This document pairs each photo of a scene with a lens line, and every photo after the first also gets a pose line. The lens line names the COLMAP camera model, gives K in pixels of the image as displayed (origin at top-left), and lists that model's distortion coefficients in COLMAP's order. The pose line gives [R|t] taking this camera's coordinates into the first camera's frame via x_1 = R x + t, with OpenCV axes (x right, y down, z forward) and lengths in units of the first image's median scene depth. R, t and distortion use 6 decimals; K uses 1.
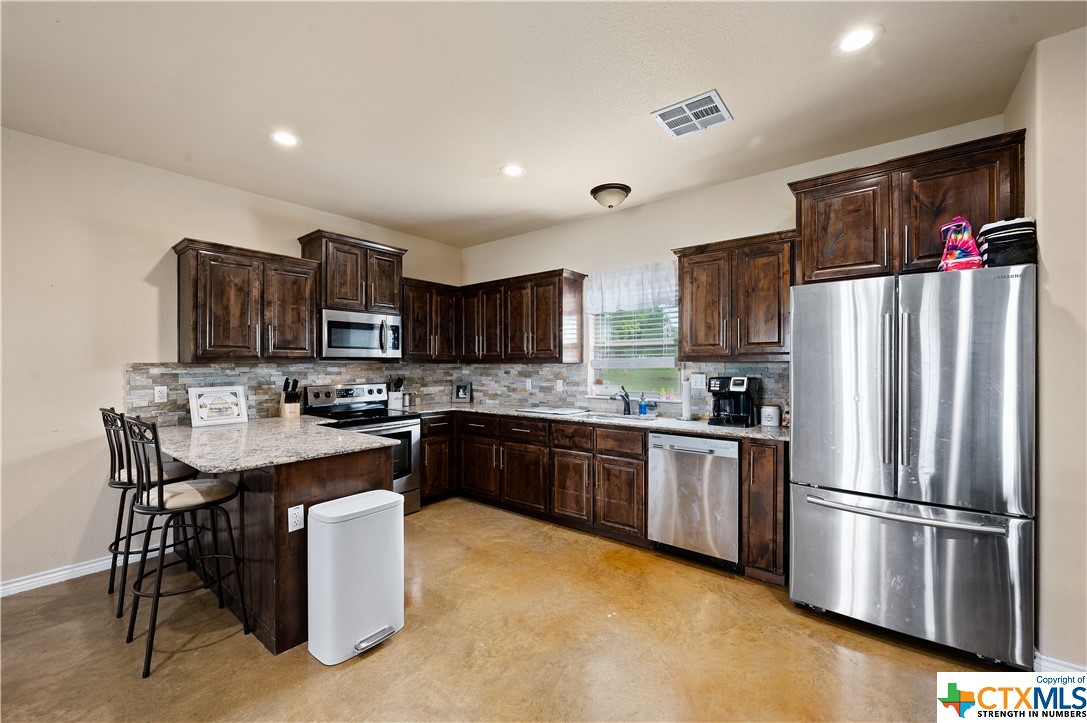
lens RADIAL K [[433.9, 0, 542.4], [0, 433.9, 363.3], [0, 0, 1]] dist [0.000840, -0.002096]
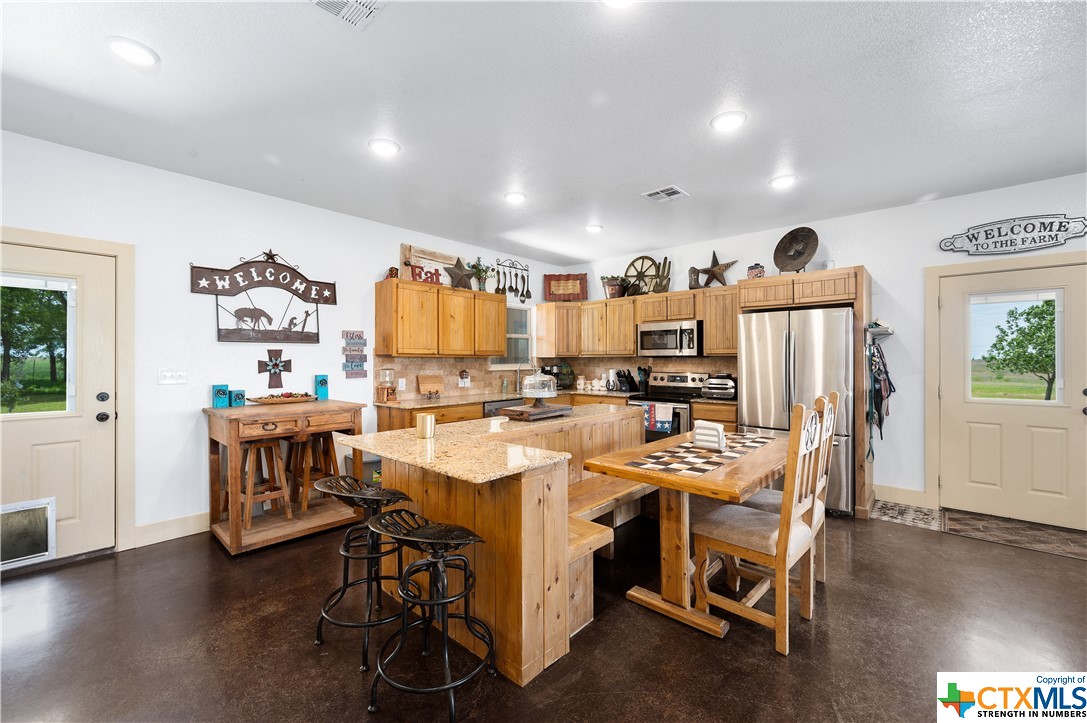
lens RADIAL K [[433.9, 0, 547.0], [0, 433.9, 361.0], [0, 0, 1]] dist [0.000840, -0.002096]
pose [[-0.063727, 0.009971, -0.997918, 1.172937], [0.002287, 0.999949, 0.009846, -0.008222], [0.997965, -0.001655, -0.063747, 0.748905]]
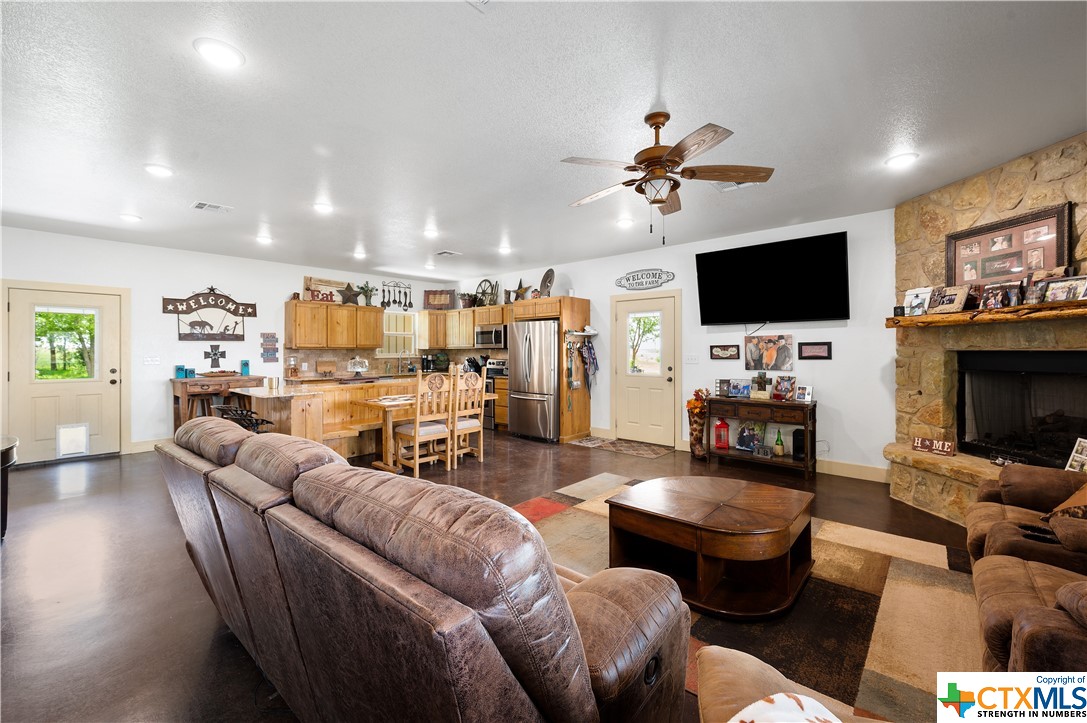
lens RADIAL K [[433.9, 0, 555.0], [0, 433.9, 351.5], [0, 0, 1]] dist [0.000840, -0.002096]
pose [[-0.045877, 0.010024, -0.998897, 1.936085], [0.002539, 0.999948, 0.009918, -0.014871], [0.998944, -0.002082, -0.045900, 1.561450]]
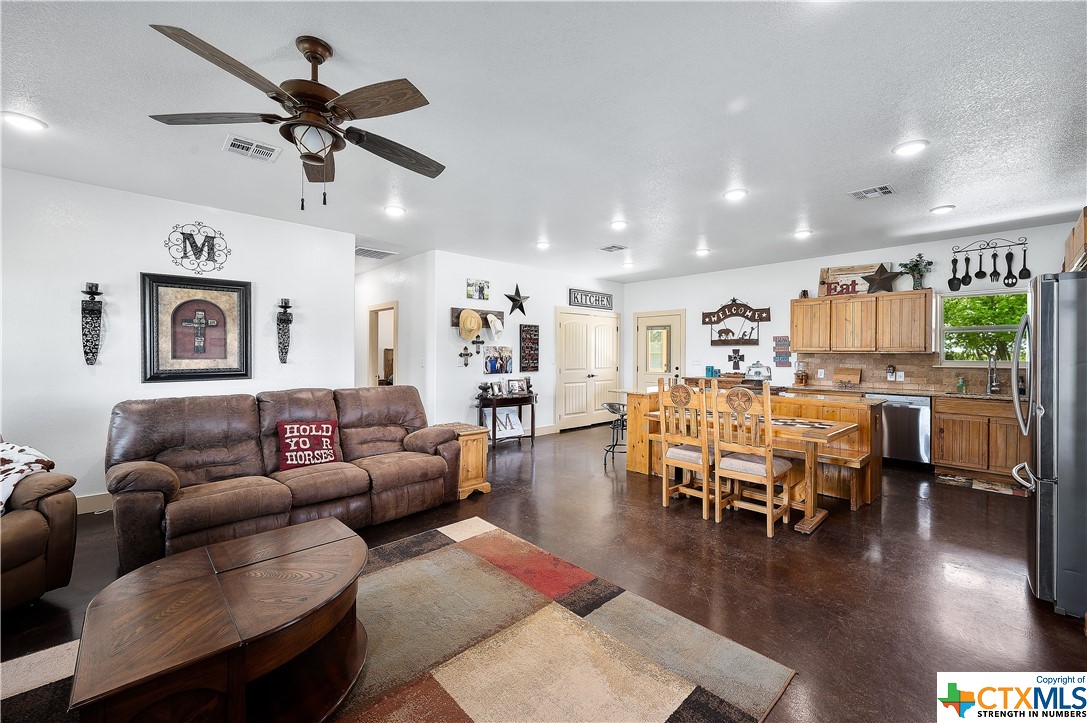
lens RADIAL K [[433.9, 0, 537.0], [0, 433.9, 353.3], [0, 0, 1]] dist [0.000840, -0.002096]
pose [[-0.987047, 0.002133, 0.160417, 0.709790], [0.001898, 0.999997, -0.001619, -0.006908], [-0.160420, -0.001293, -0.987048, 2.272607]]
